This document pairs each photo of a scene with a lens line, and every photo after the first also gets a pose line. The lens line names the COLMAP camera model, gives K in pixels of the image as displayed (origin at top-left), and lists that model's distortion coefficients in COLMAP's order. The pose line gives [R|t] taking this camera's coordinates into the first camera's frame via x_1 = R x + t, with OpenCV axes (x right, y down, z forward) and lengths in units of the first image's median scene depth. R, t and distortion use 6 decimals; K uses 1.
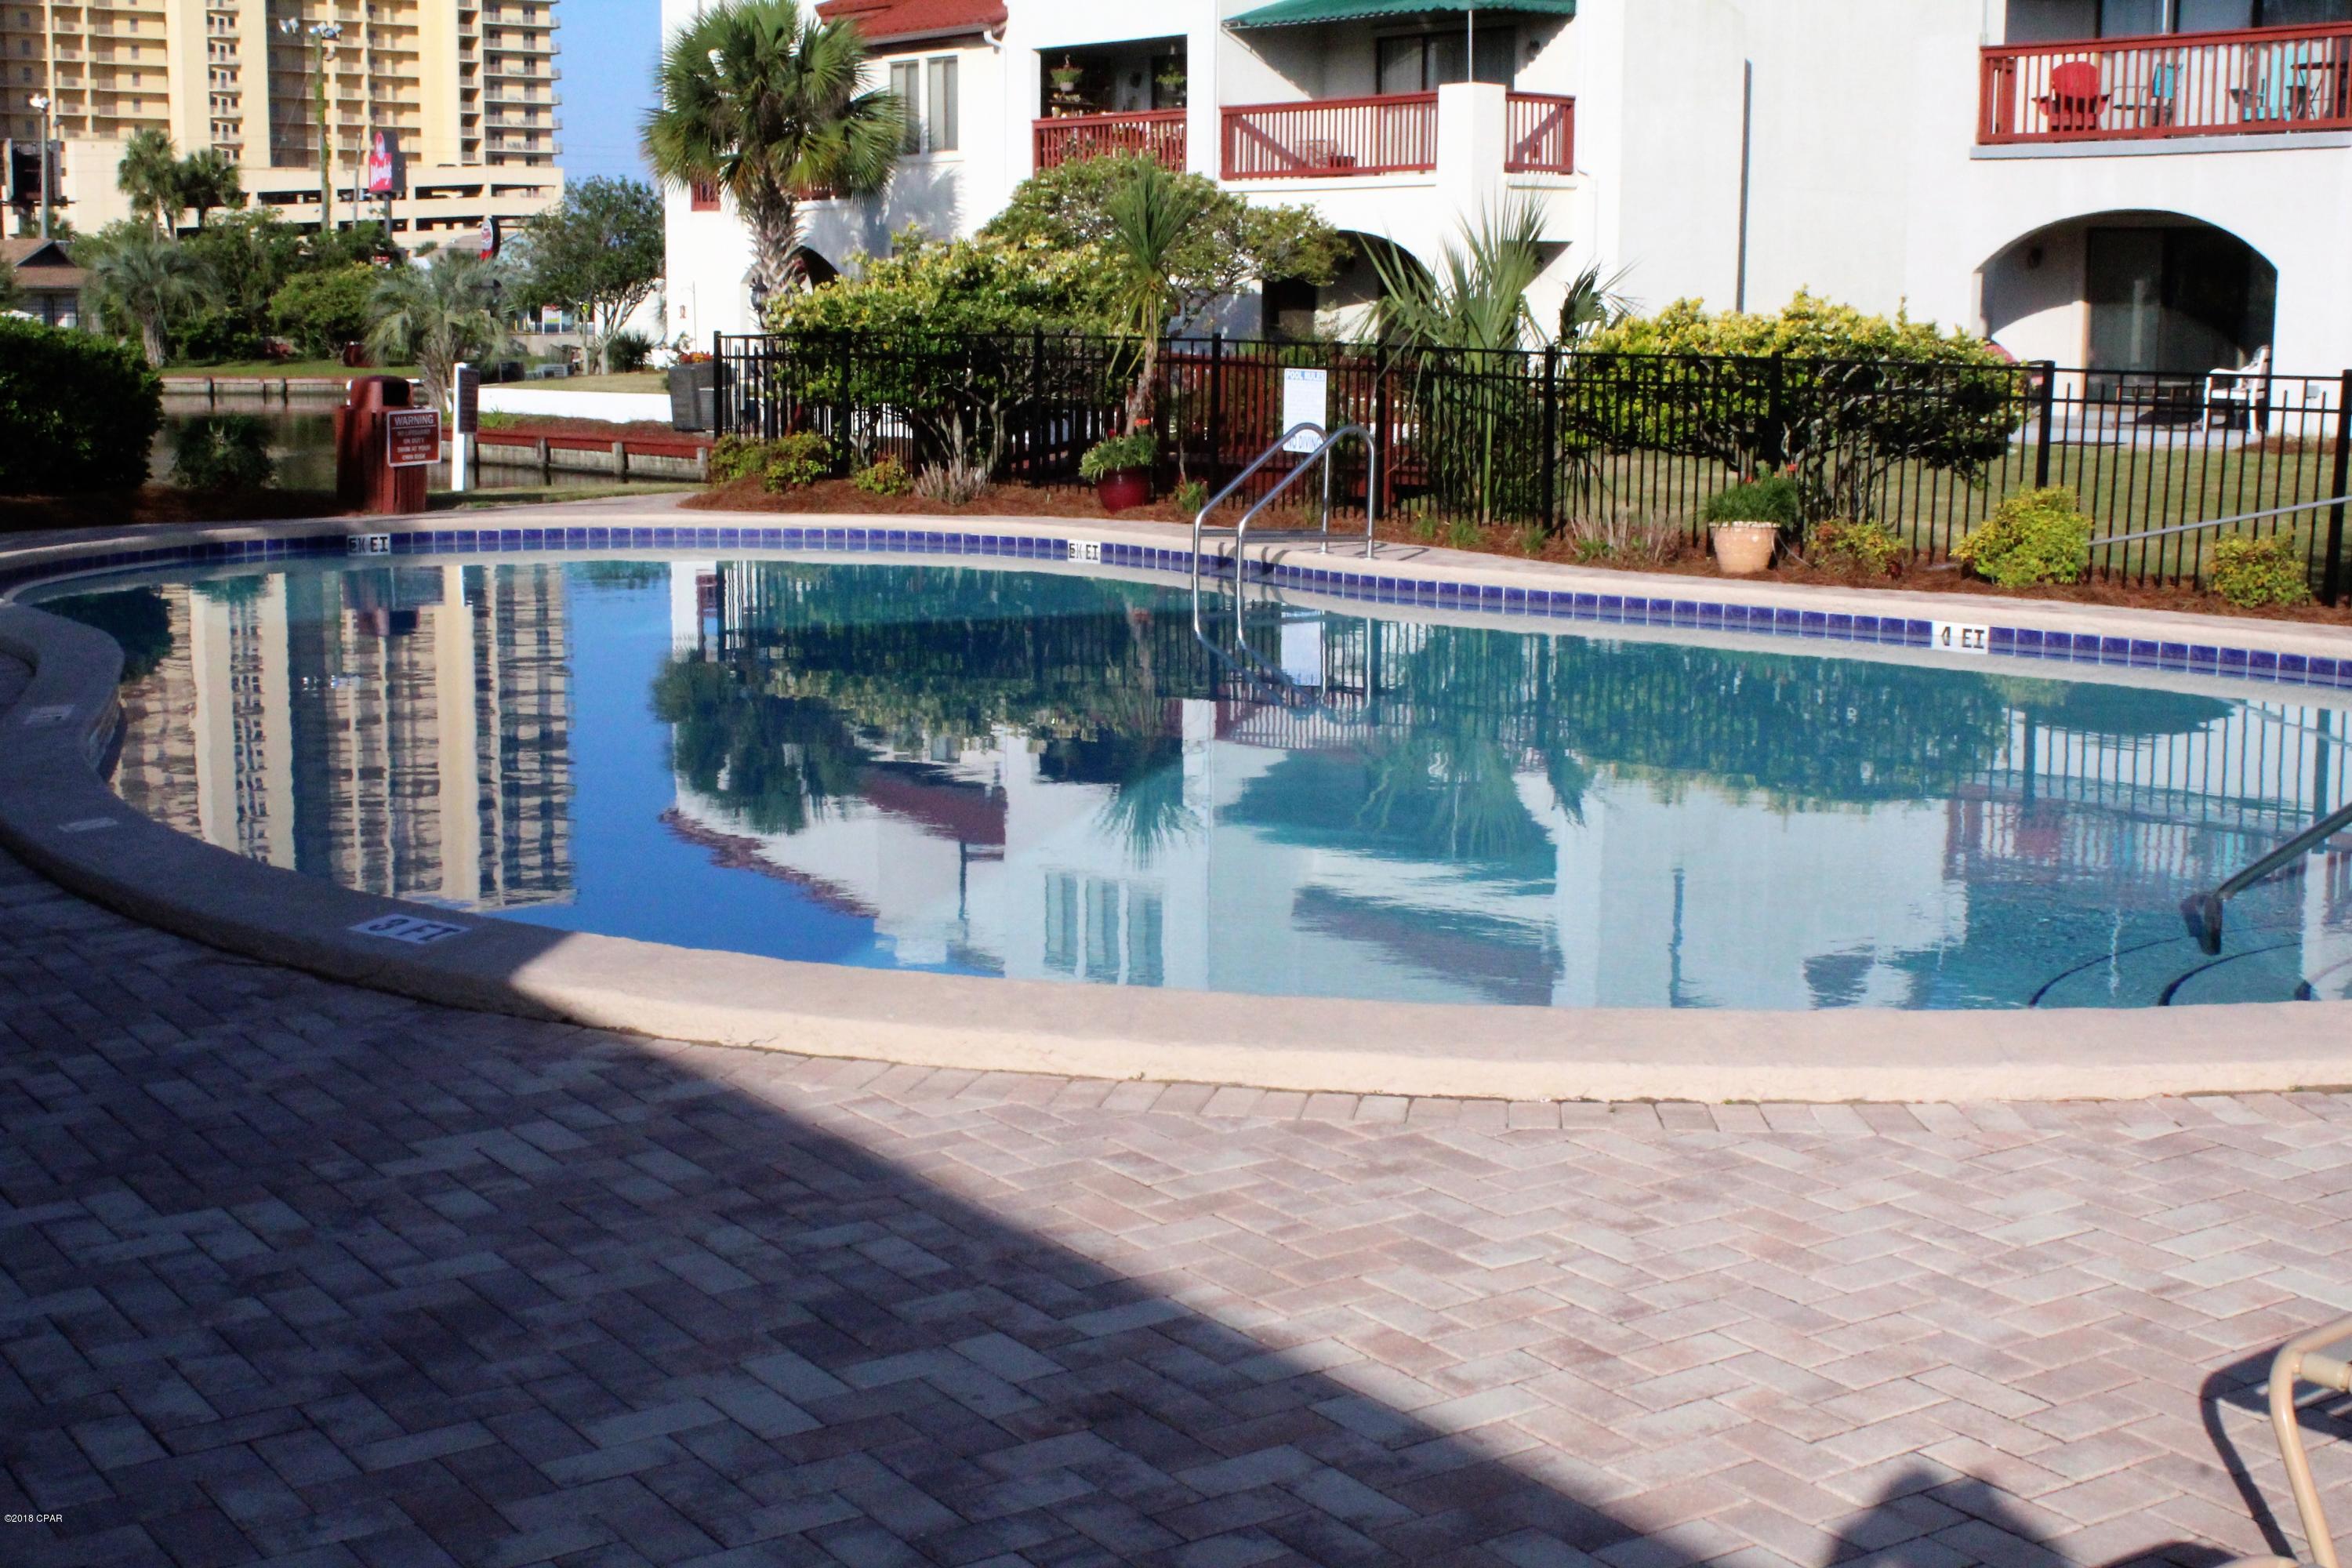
lens RADIAL K [[3054.9, 0, 1176.0], [0, 3054.9, 784.0], [0, 0, 1]] dist [-0.099866, 0.184238]
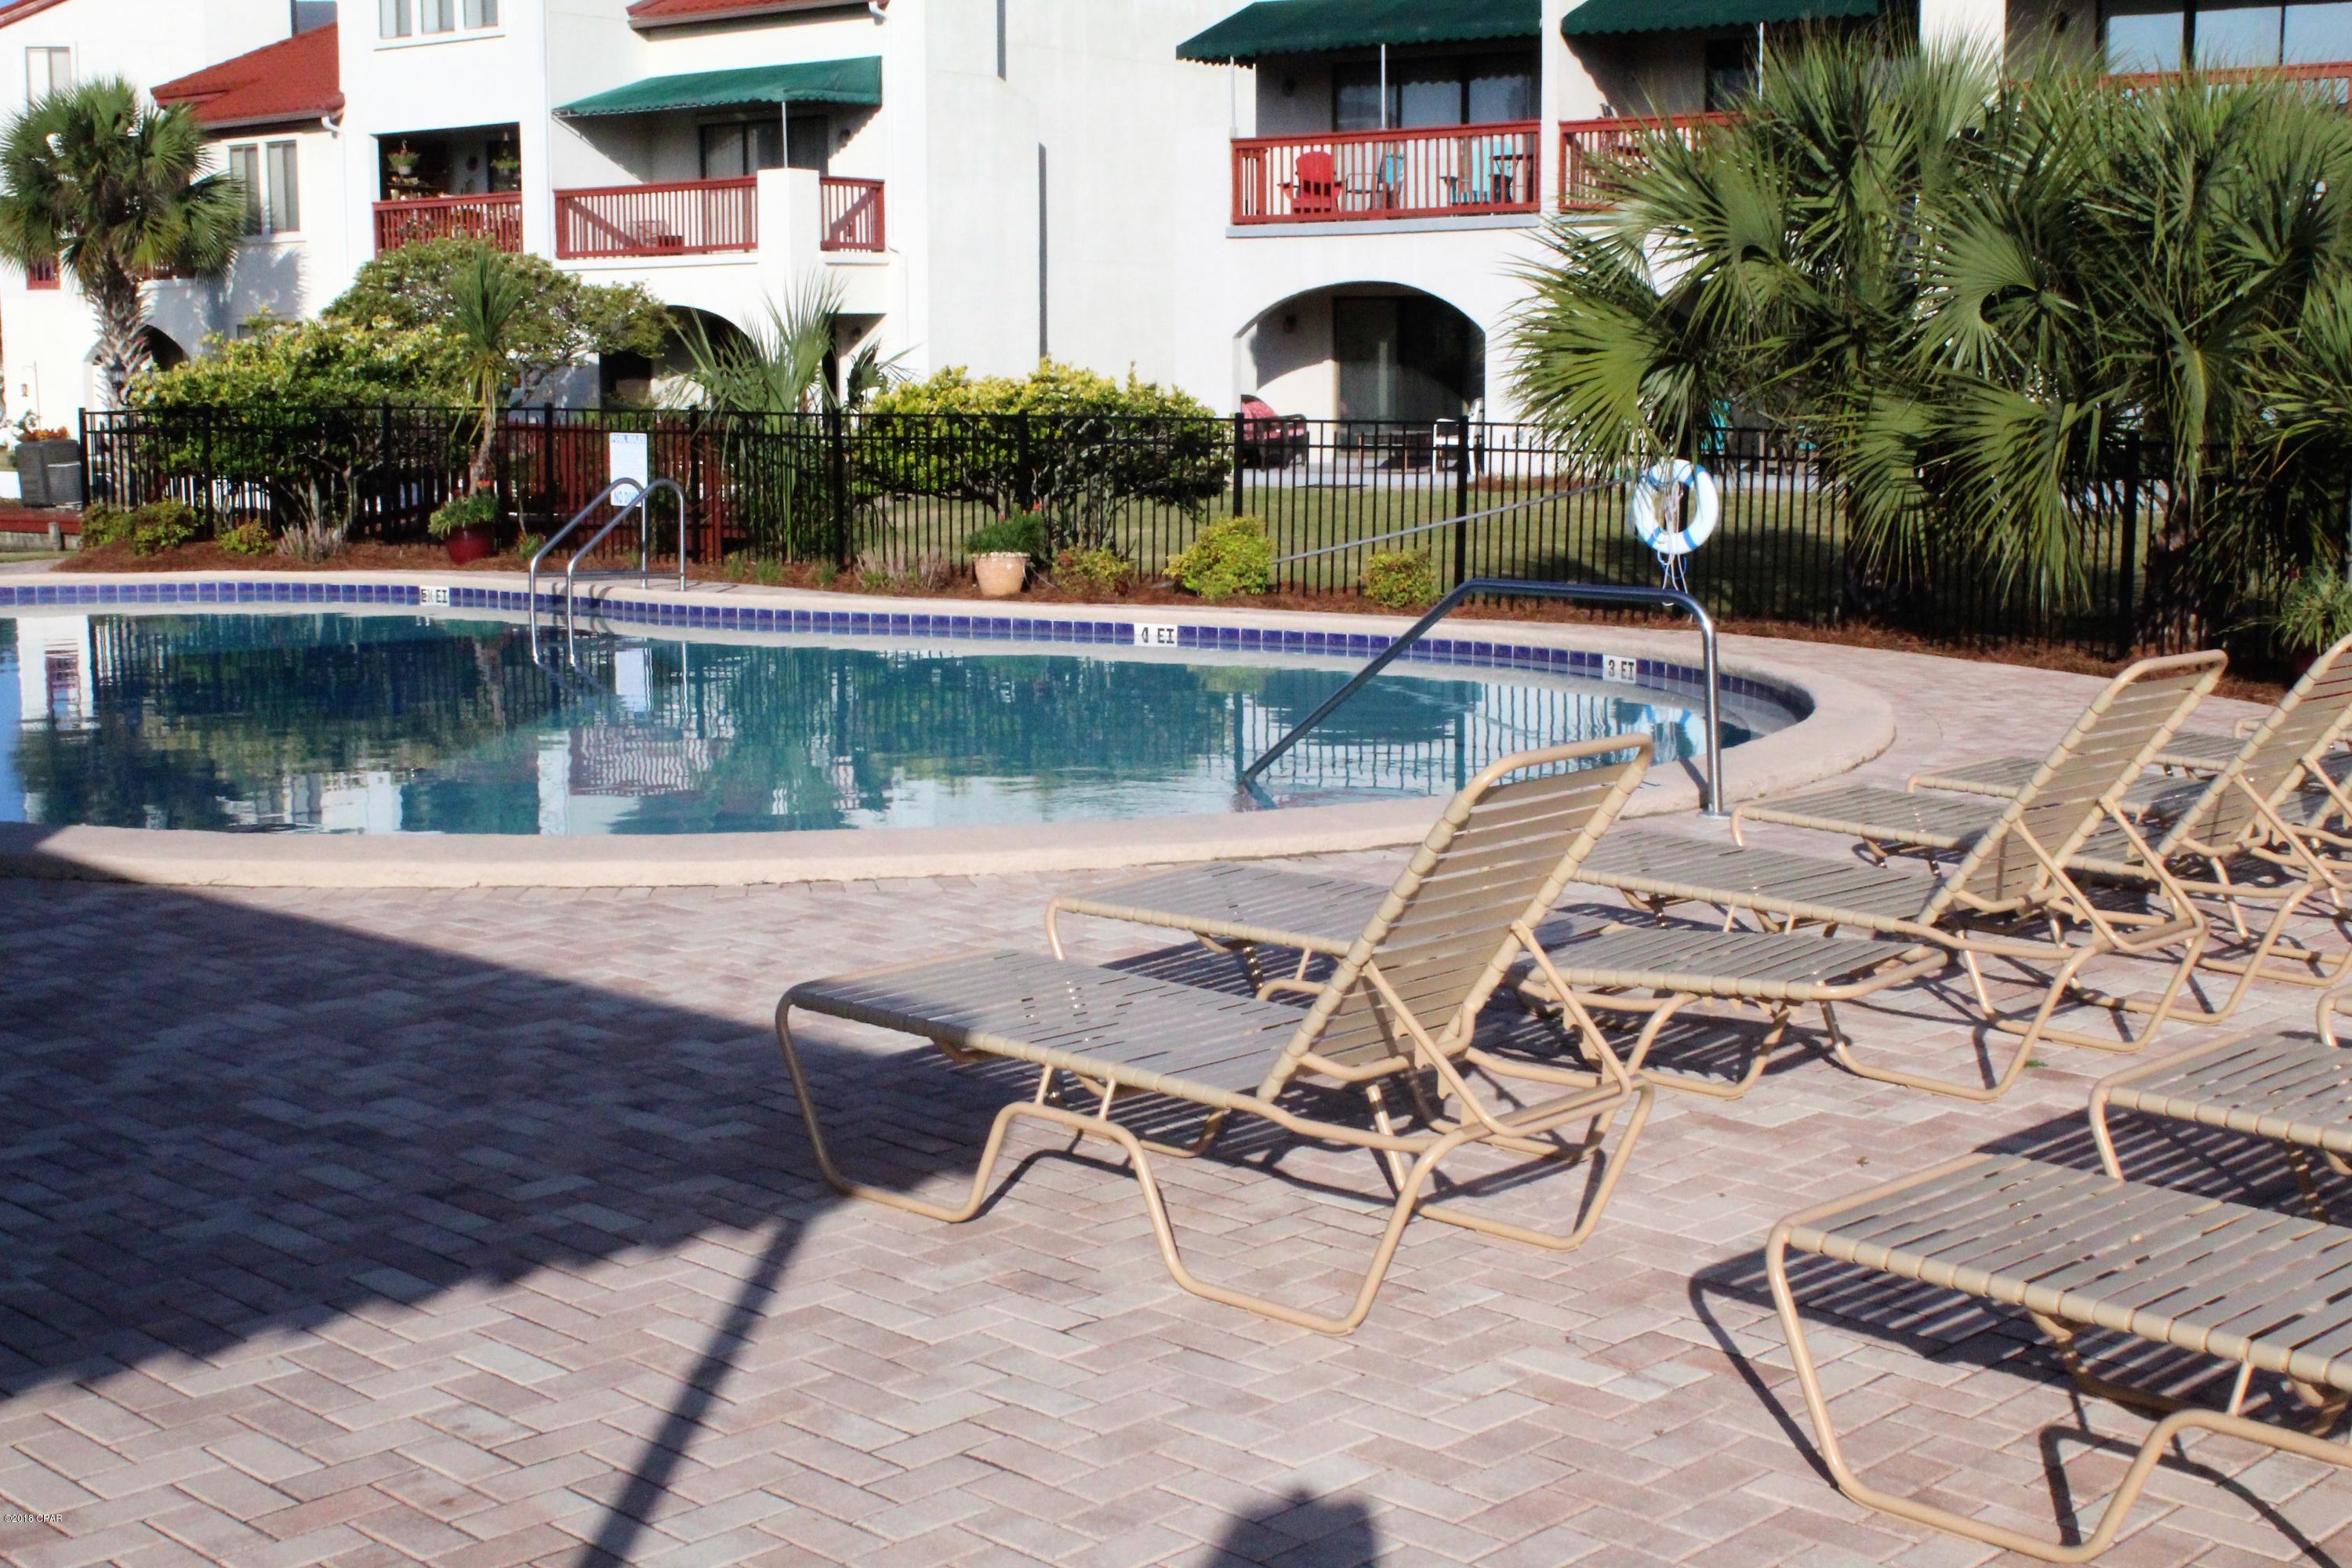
lens RADIAL K [[3054.9, 0, 1176.0], [0, 3054.9, 784.0], [0, 0, 1]] dist [-0.099866, 0.184238]
pose [[0.978173, -0.038021, 0.204282, 0.004952], [0.042367, 0.998958, -0.016942, 0.019499], [-0.203425, 0.025227, 0.978765, -0.128340]]
